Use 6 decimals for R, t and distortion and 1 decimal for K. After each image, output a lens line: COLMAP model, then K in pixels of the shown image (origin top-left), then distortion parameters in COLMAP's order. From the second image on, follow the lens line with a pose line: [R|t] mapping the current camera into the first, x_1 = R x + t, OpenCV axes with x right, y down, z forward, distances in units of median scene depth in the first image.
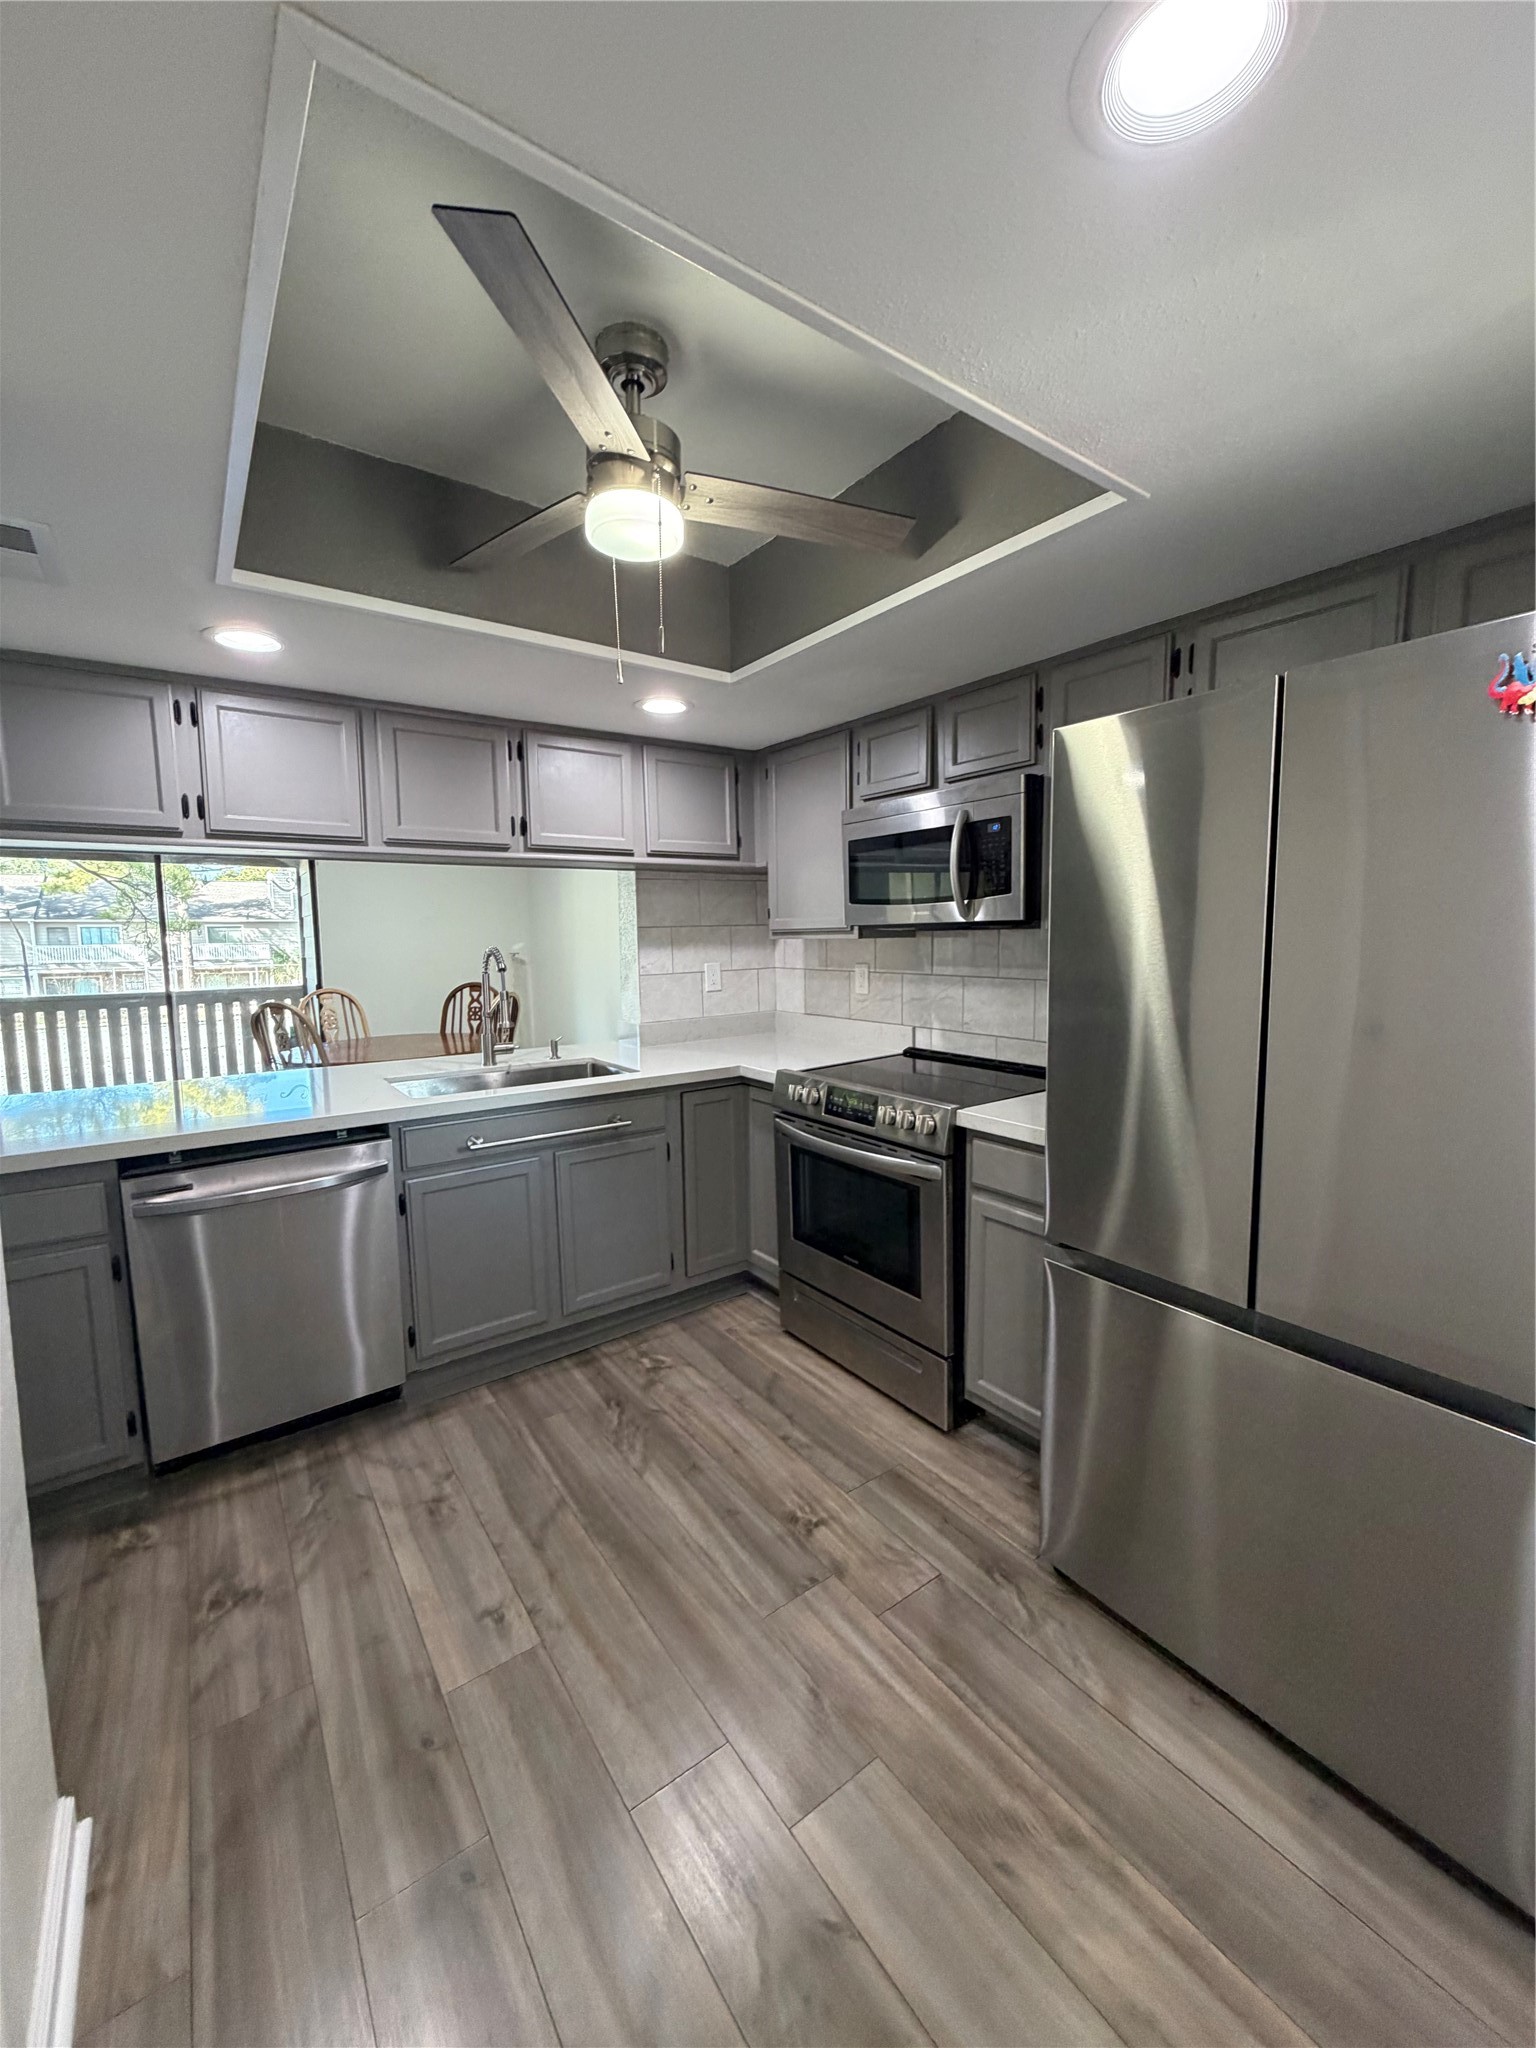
lens RADIAL K [[815.1, 0, 766.2], [0, 815.1, 1015.1], [0, 0, 1]] dist [0.000632, 0.000296]
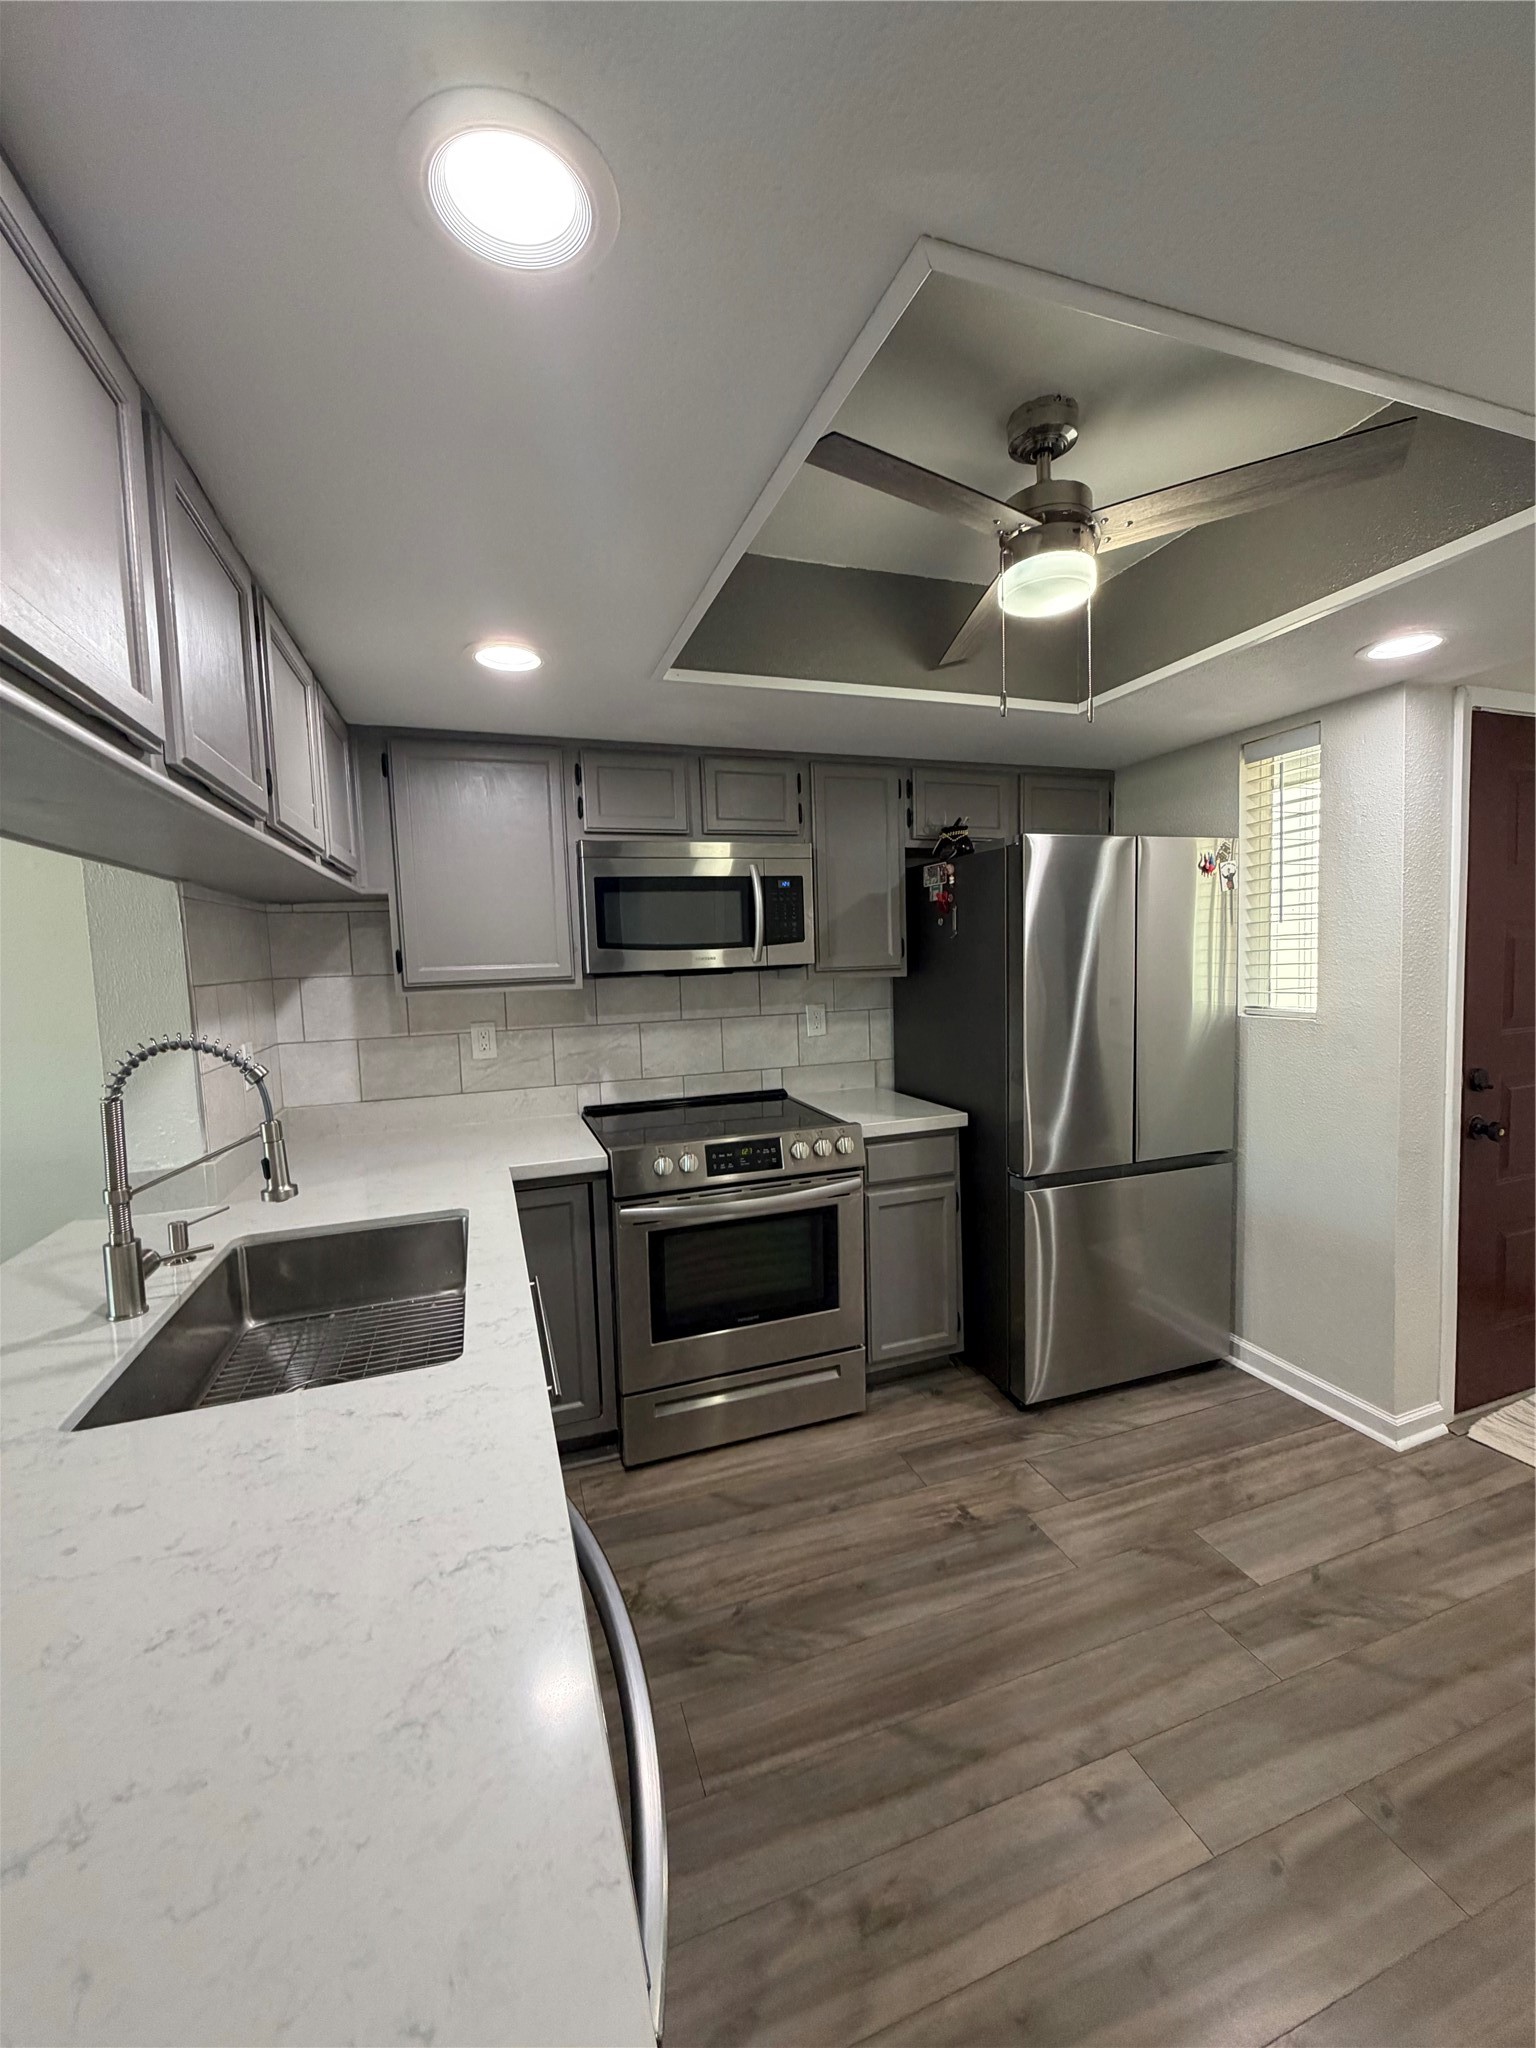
lens RADIAL K [[815.1, 0, 766.2], [0, 815.1, 1015.1], [0, 0, 1]] dist [0.000632, 0.000296]
pose [[0.282520, -0.066491, 0.956954, -0.890610], [0.126054, 0.991518, 0.031678, -0.092162], [-0.950943, 0.111678, 0.288505, 0.757206]]
